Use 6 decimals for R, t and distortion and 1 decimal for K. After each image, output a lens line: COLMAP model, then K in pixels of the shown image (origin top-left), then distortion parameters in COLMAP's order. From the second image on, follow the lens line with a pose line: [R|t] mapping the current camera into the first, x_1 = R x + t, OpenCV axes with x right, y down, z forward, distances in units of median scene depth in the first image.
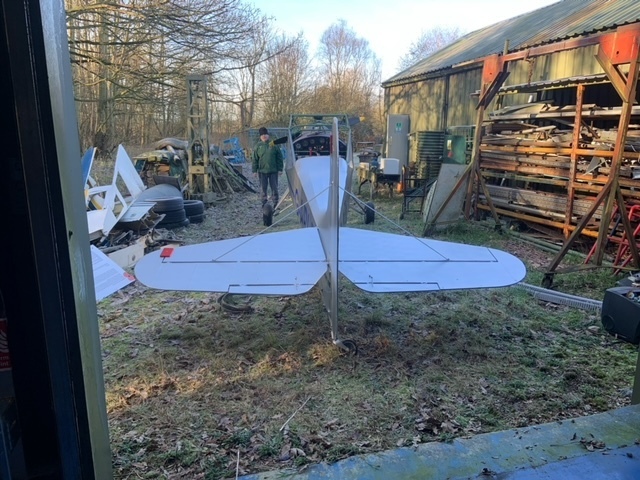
lens RADIAL K [[485.5, 0, 318.0], [0, 485.5, 237.1], [0, 0, 1]] dist [0.138582, -0.172199]
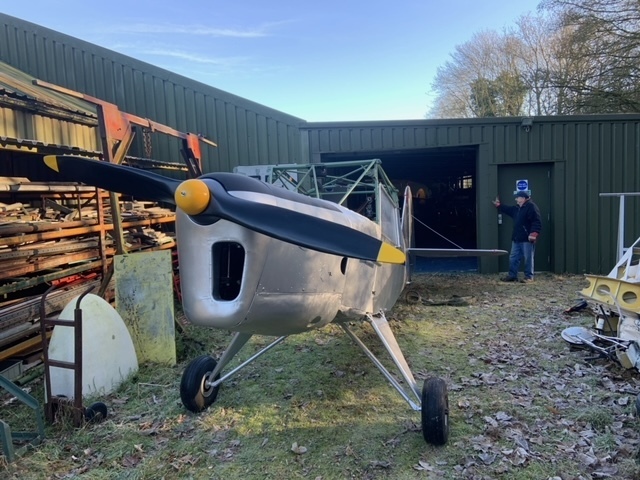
lens RADIAL K [[485.5, 0, 318.0], [0, 485.5, 237.1], [0, 0, 1]] dist [0.138582, -0.172199]
pose [[-0.934944, 0.014280, 0.354507, -0.195760], [0.121745, 0.951434, 0.282755, -0.359696], [-0.333253, 0.307520, -0.891277, 1.655982]]
